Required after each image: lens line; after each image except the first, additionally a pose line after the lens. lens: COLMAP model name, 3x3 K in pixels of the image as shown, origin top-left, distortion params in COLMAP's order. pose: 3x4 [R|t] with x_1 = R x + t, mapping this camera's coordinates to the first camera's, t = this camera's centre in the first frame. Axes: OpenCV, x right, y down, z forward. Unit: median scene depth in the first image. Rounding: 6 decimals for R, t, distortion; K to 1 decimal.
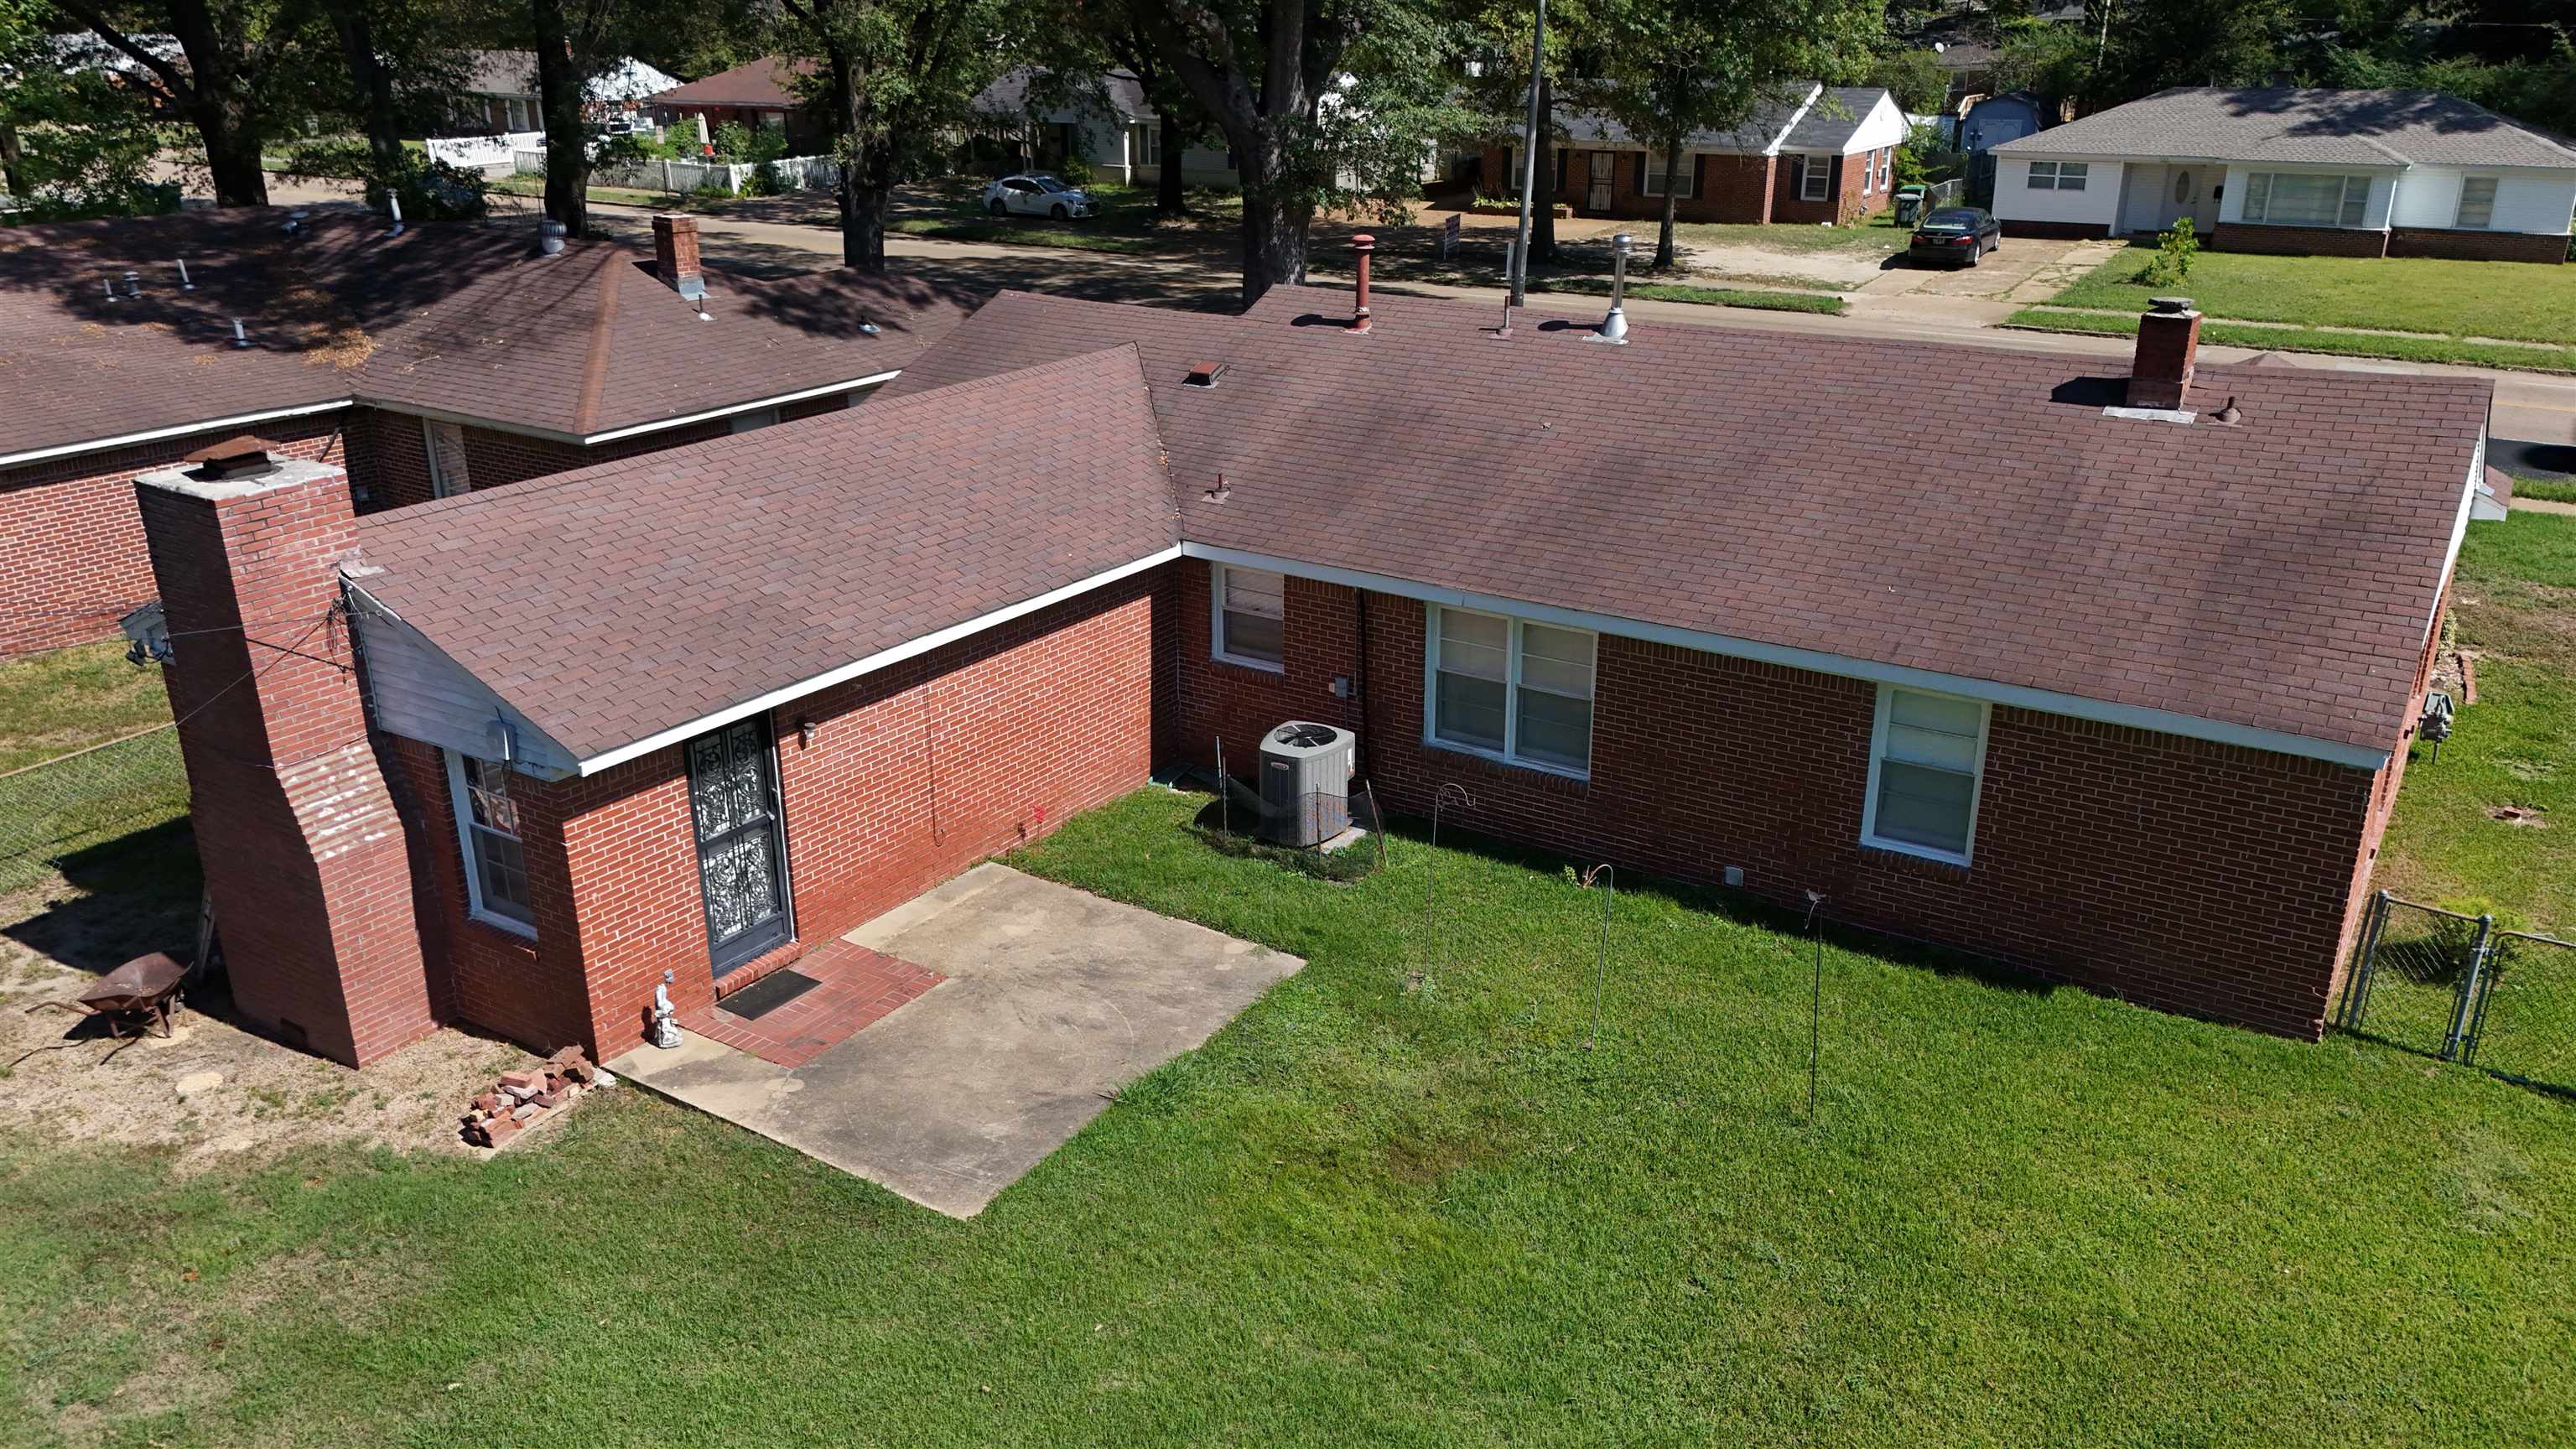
lens RADIAL K [[1873.3, 0, 1288.0], [0, 1873.3, 724.5], [0, 0, 1]] dist [0.069816, -0.058759]
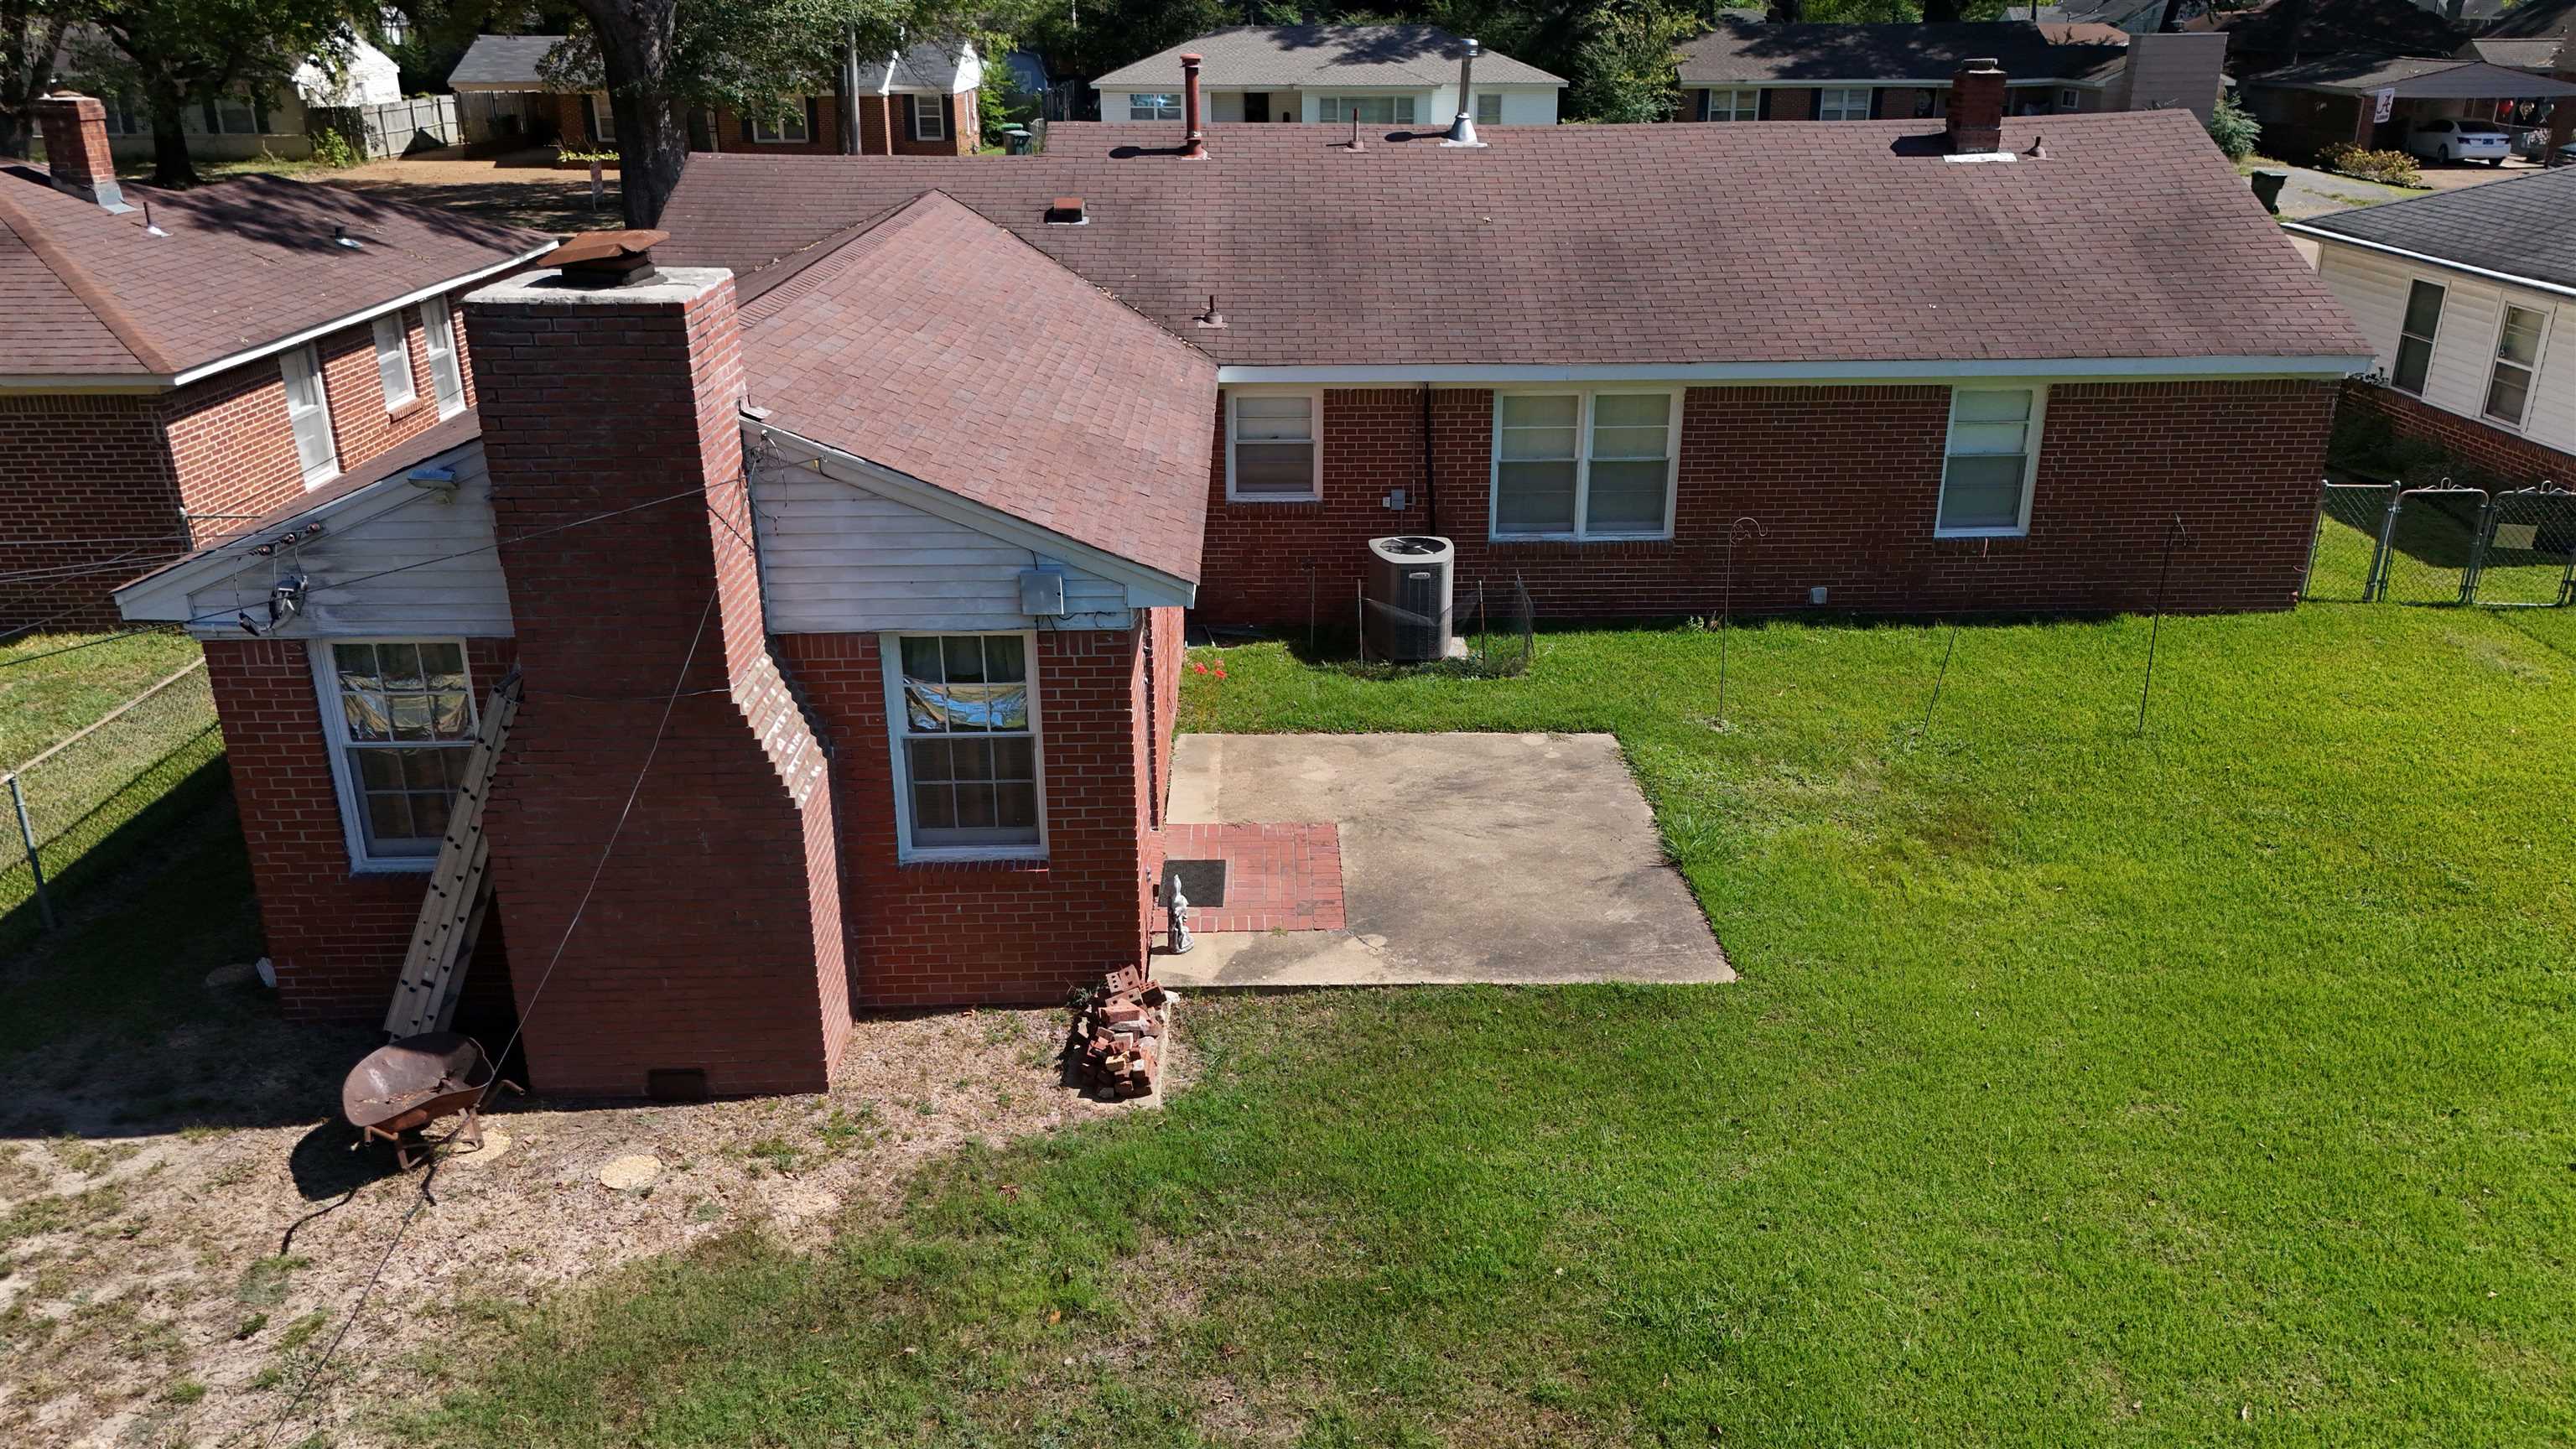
lens RADIAL K [[1897.9, 0, 1288.0], [0, 1897.9, 724.5], [0, 0, 1]] dist [0.062697, -0.063362]
pose [[0.829650, -0.198484, 0.521809, -0.606753], [0.199737, 0.978329, 0.054562, 0.031955], [-0.521331, 0.058957, 0.851315, 0.226793]]
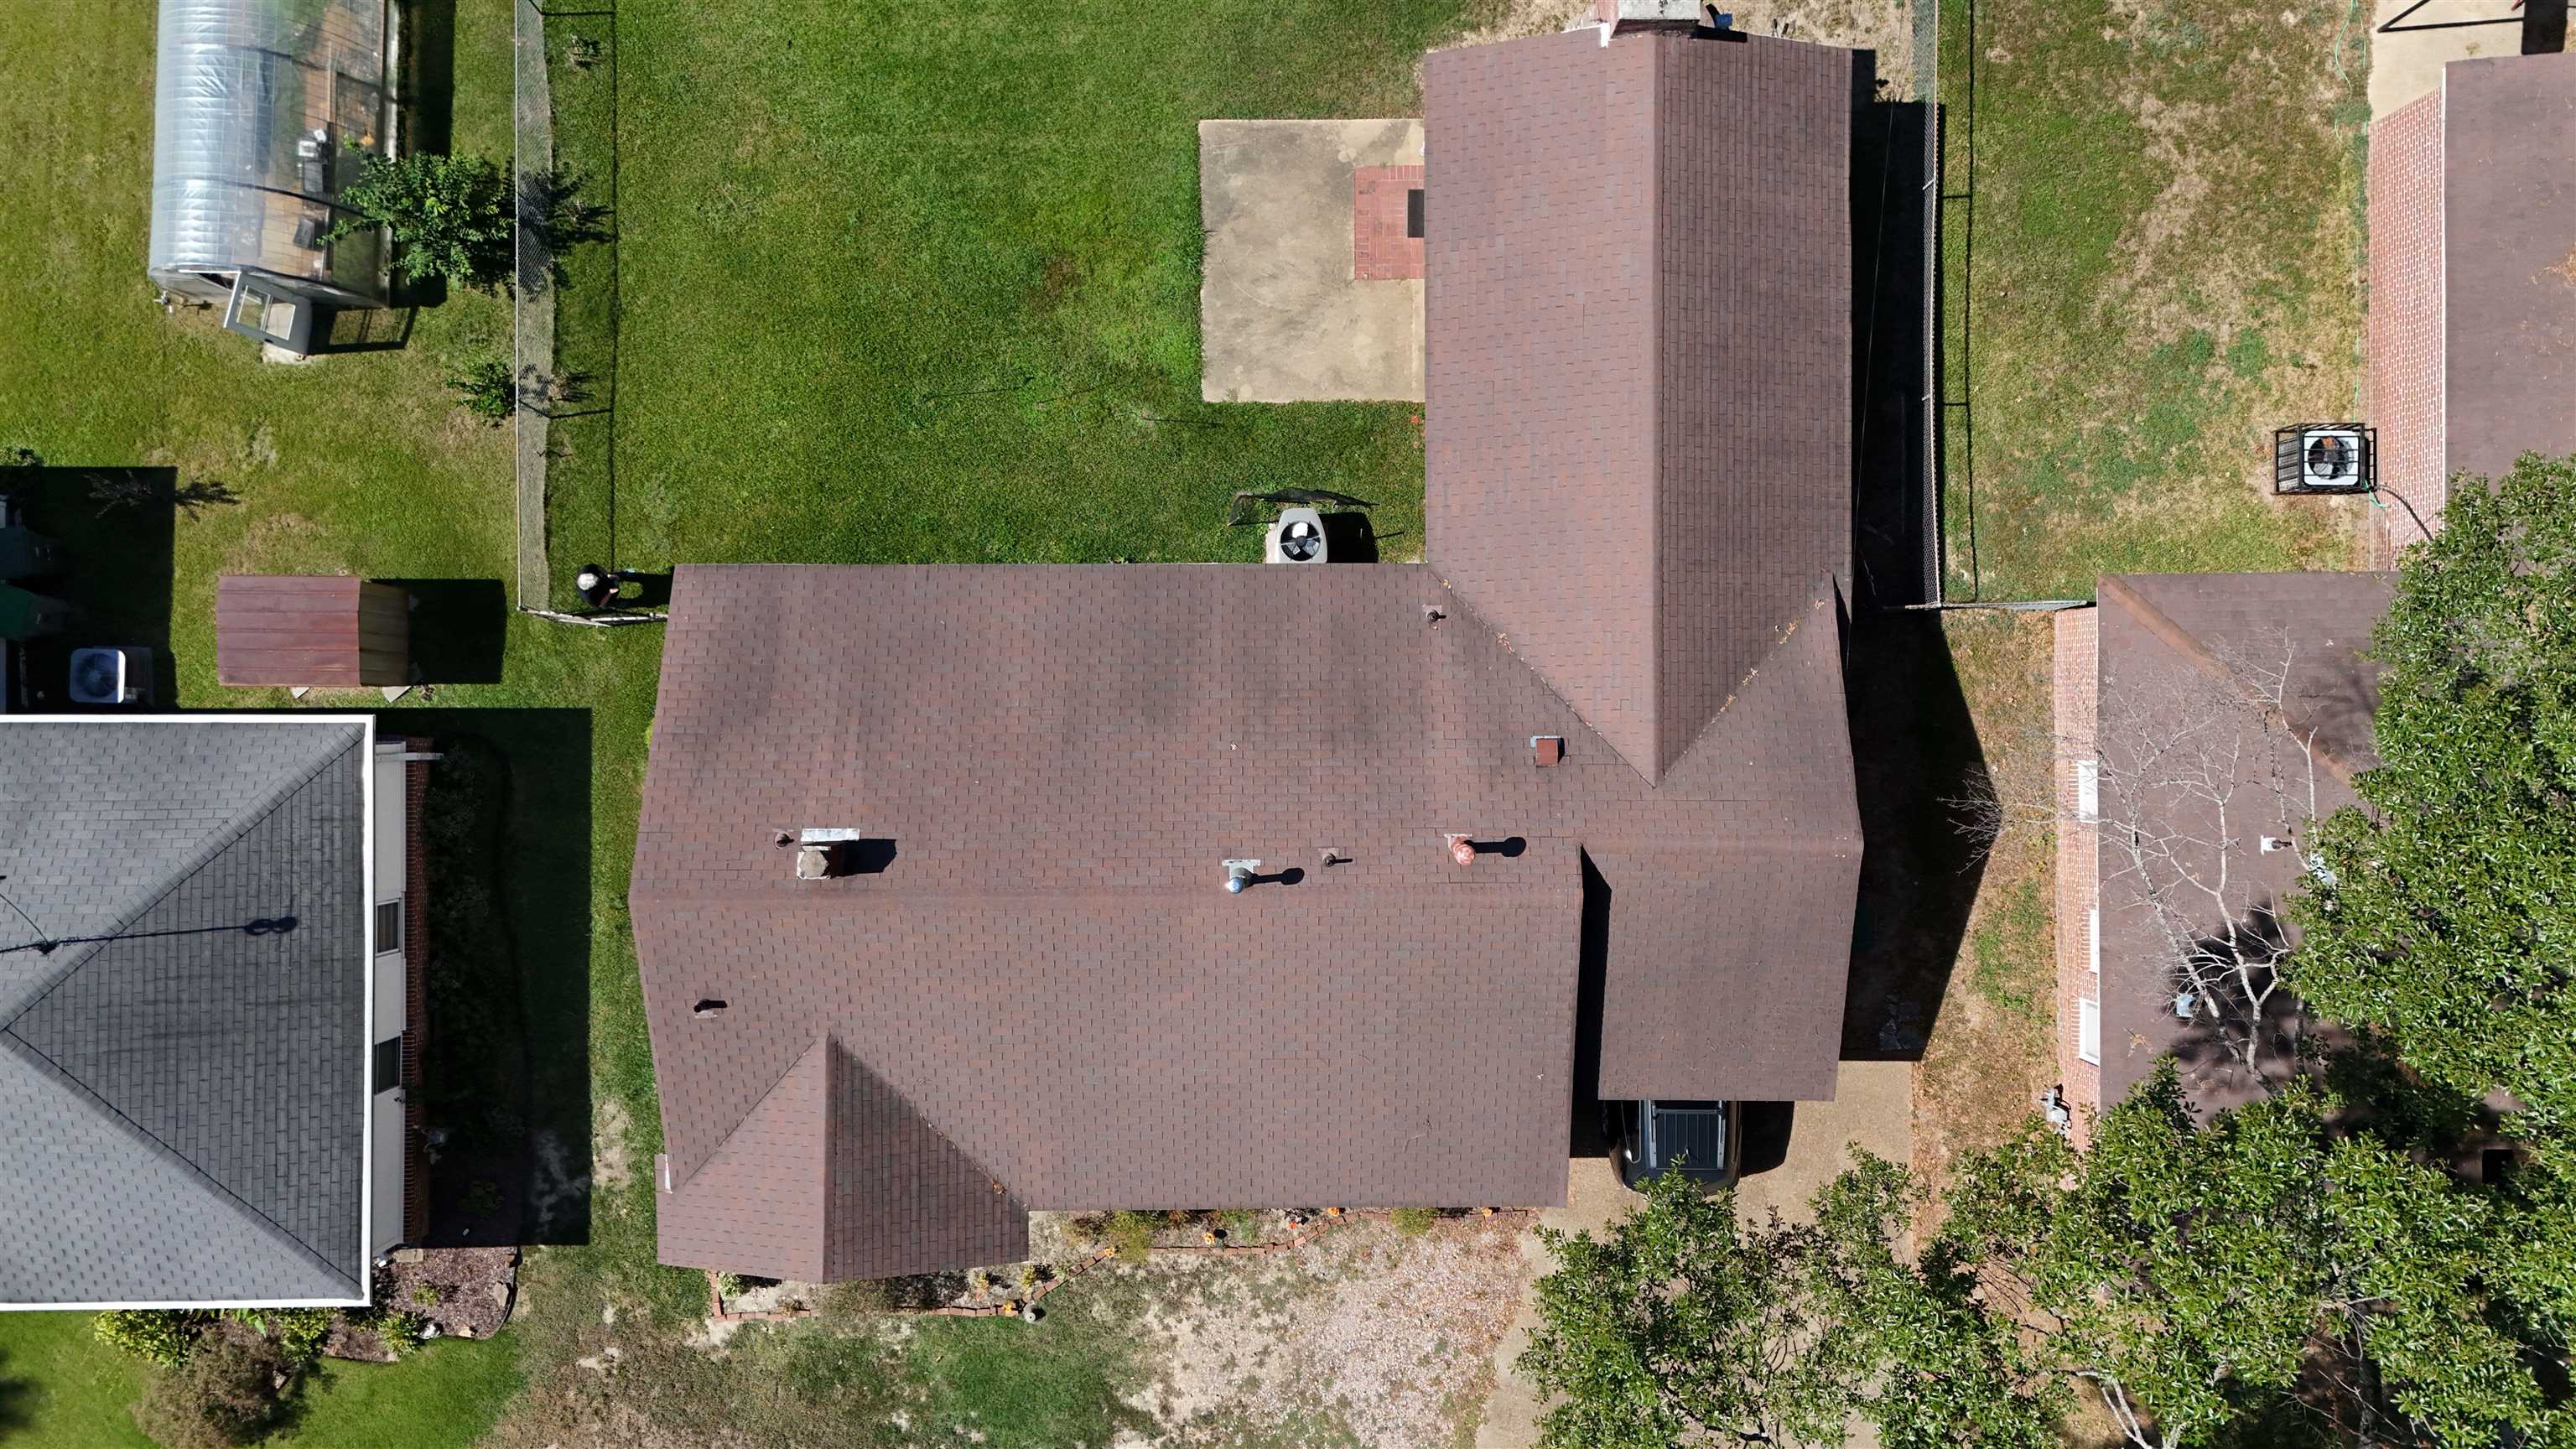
lens RADIAL K [[1897.9, 0, 1288.0], [0, 1897.9, 724.5], [0, 0, 1]] dist [0.062697, -0.063362]
pose [[-0.835701, 0.549183, 0.001510, 0.106572], [-0.191657, -0.294223, 0.936323, -1.619223], [0.514657, 0.782196, 0.351137, 0.597573]]
